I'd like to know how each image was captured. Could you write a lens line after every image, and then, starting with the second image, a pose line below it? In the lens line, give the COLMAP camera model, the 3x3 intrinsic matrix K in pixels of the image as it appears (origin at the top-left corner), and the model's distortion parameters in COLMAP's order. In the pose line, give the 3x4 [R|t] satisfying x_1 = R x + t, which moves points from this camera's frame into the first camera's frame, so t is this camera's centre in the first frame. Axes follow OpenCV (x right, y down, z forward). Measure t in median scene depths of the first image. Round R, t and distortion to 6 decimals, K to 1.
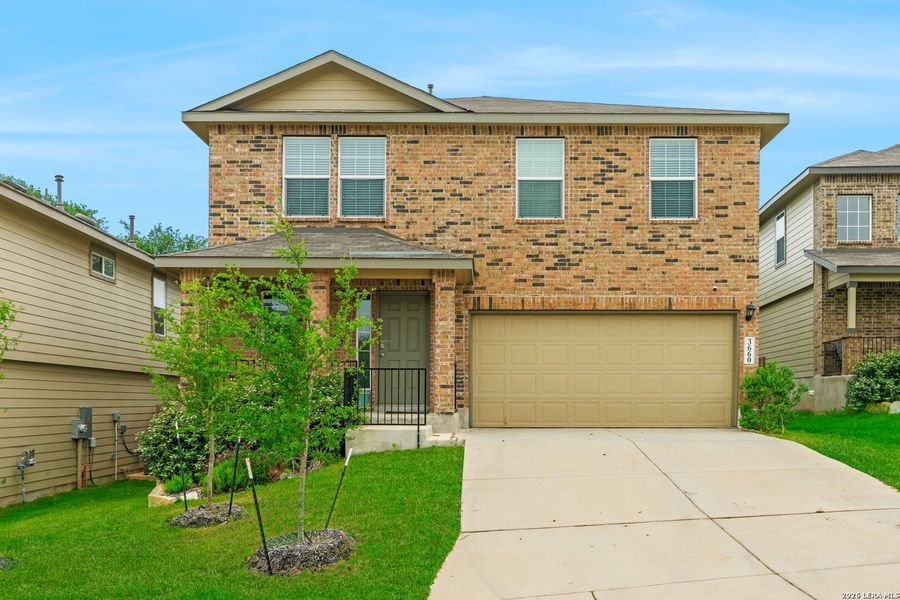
lens RADIAL K [[393.4, 0, 449.9], [0, 393.4, 299.4], [0, 0, 1]] dist [0.001365, 0.000160]
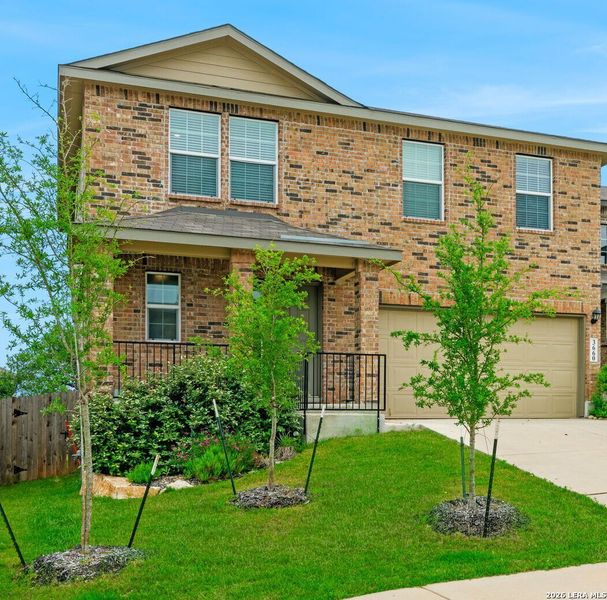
lens RADIAL K [[394.7, 0, 303.5], [0, 394.7, 300.3], [0, 0, 1]] dist [0.001545, -0.000091]
pose [[0.983389, 0.048368, 0.174949, -0.258444], [-0.048953, 0.998801, -0.000972, 0.027138], [-0.174786, -0.007608, 0.984577, 0.022976]]
